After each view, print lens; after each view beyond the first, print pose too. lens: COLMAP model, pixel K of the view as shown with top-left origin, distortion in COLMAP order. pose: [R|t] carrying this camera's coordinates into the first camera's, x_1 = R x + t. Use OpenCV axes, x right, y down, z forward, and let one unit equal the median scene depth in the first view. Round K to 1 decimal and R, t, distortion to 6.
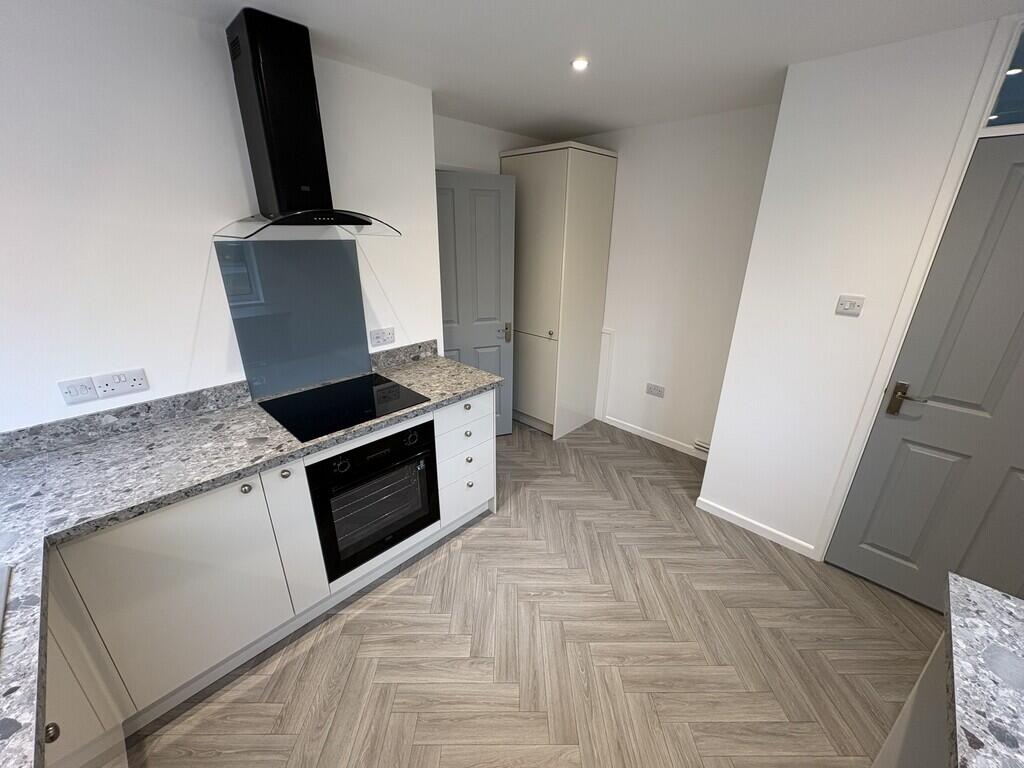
lens RADIAL K [[406.5, 0, 514.7], [0, 406.5, 381.3], [0, 0, 1]] dist [-0.004425, 0.000862]
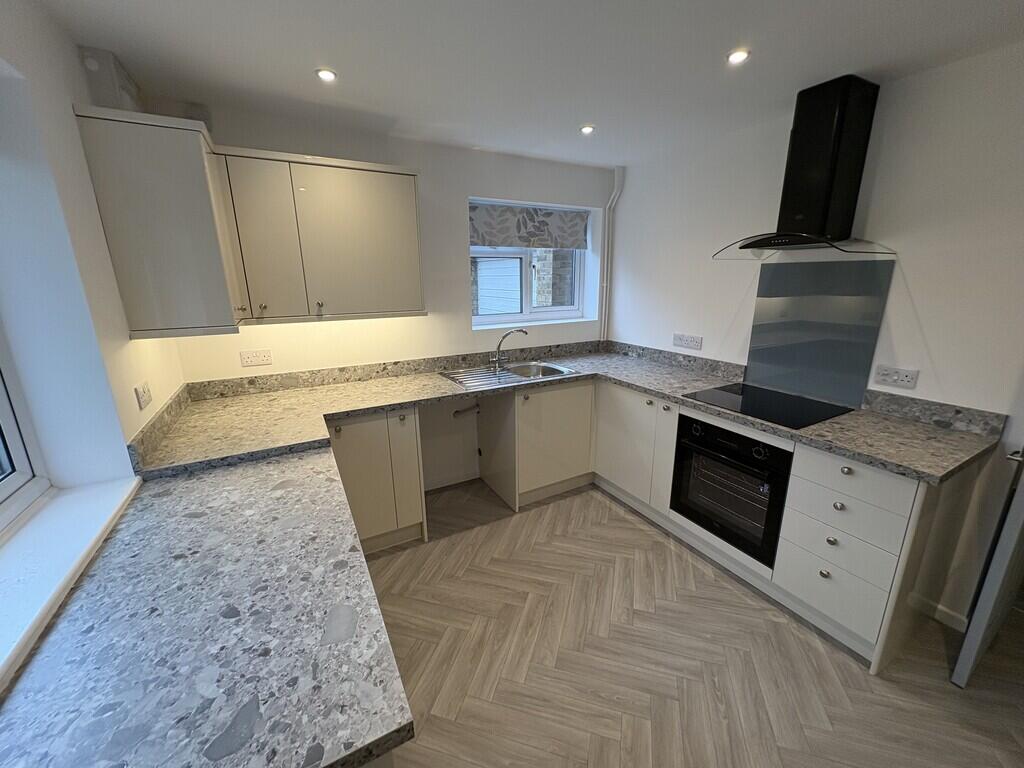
lens RADIAL K [[406.5, 0, 508.3], [0, 406.5, 382.3], [0, 0, 1]] dist [-0.004425, 0.000862]
pose [[-0.303159, 0.234011, -0.923760, 0.881948], [-0.331229, 0.883060, 0.332403, -0.149389], [0.893522, 0.406747, -0.190197, 0.615783]]
